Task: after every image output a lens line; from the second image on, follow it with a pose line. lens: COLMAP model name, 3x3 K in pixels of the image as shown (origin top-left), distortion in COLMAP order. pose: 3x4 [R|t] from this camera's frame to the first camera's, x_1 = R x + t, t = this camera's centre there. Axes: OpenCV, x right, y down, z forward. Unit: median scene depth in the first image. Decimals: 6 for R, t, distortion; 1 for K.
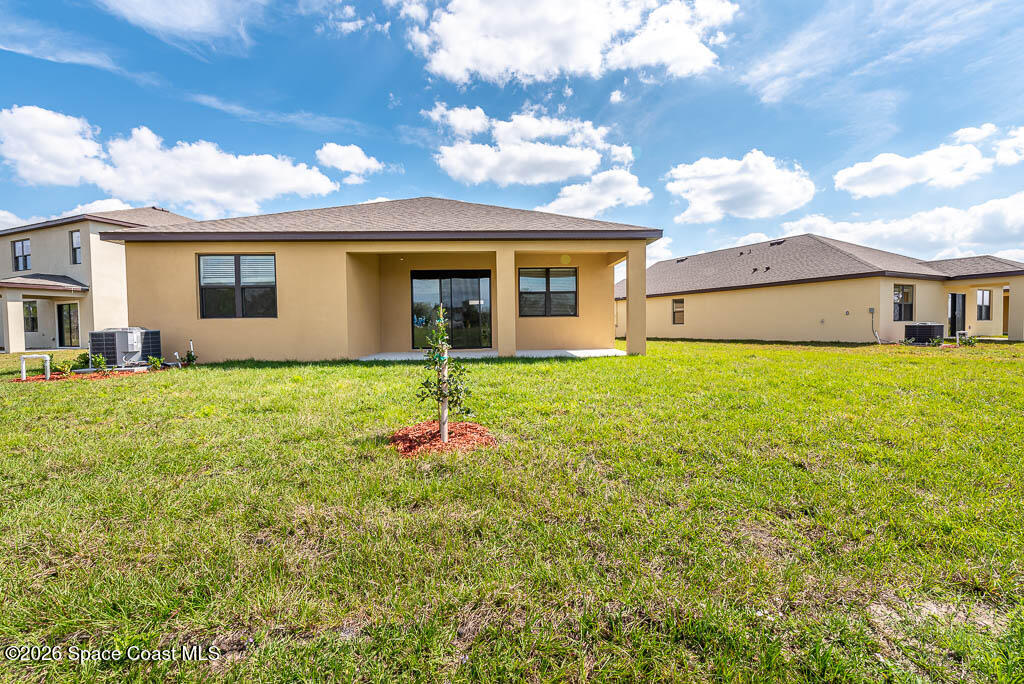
lens RADIAL K [[437.7, 0, 552.8], [0, 437.7, 326.2], [0, 0, 1]] dist [0.002340, -0.000358]
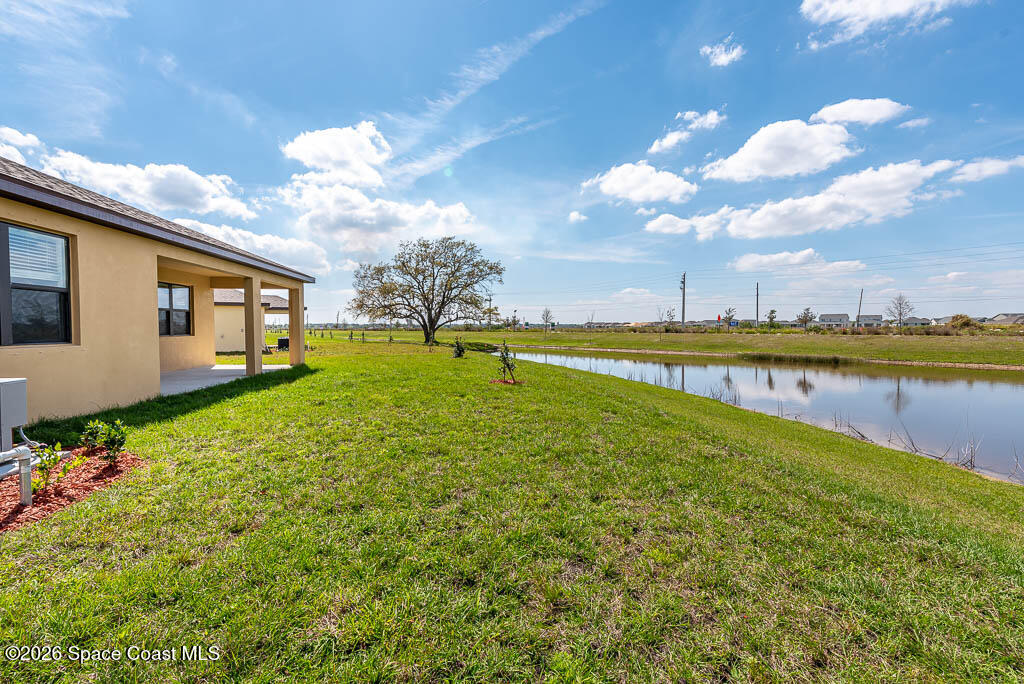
lens RADIAL K [[437.7, 0, 507.6], [0, 437.7, 346.3], [0, 0, 1]] dist [0.002340, -0.000358]
pose [[-0.065734, -0.037050, 0.997149, -0.103978], [0.021104, 0.999035, 0.038511, -0.002127], [-0.997614, 0.023575, -0.064889, 0.035776]]
